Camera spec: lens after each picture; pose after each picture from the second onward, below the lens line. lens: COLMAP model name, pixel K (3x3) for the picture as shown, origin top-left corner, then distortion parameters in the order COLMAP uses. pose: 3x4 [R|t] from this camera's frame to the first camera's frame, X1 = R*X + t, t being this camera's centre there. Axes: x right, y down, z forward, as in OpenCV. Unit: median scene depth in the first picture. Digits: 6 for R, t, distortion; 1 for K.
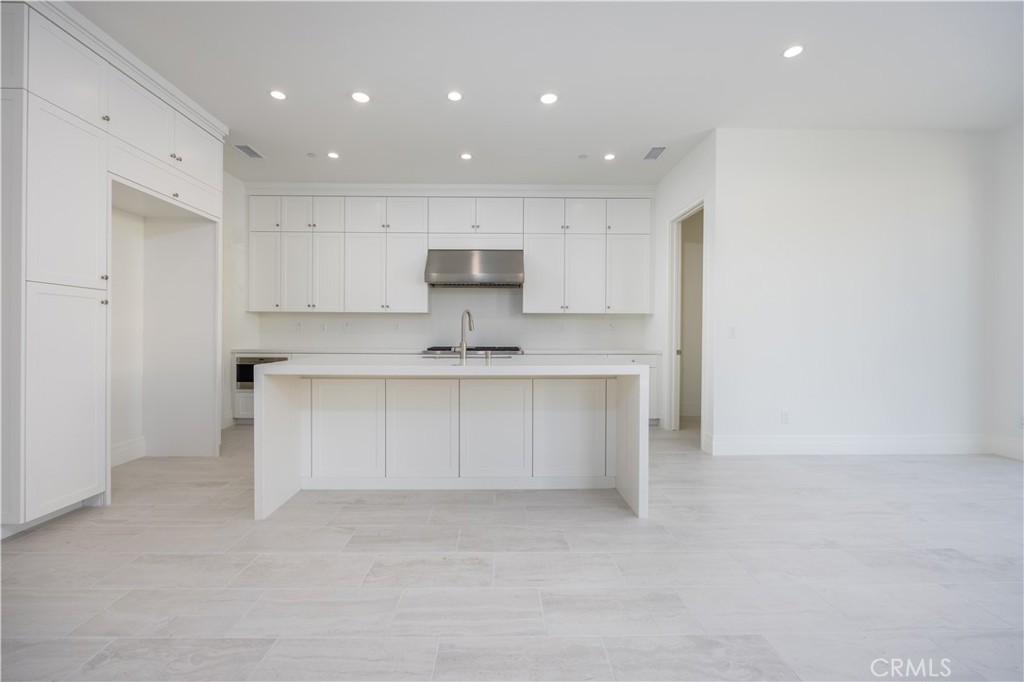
lens RADIAL K [[415.3, 0, 510.7], [0, 415.3, 337.6], [0, 0, 1]] dist [0.004429, 0.000192]
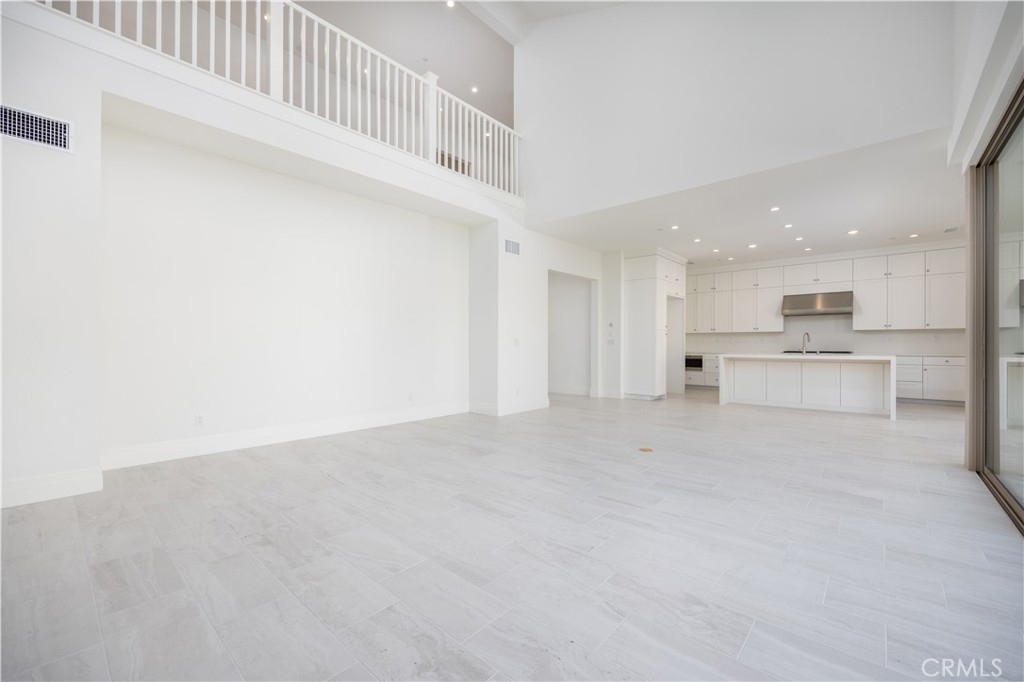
lens RADIAL K [[415.3, 0, 513.4], [0, 415.3, 344.5], [0, 0, 1]] dist [0.004429, 0.000192]
pose [[0.723399, -0.006092, -0.690404, 0.191448], [-0.000112, 0.999960, -0.008941, 0.010852], [0.690430, 0.006545, 0.723369, -1.073663]]
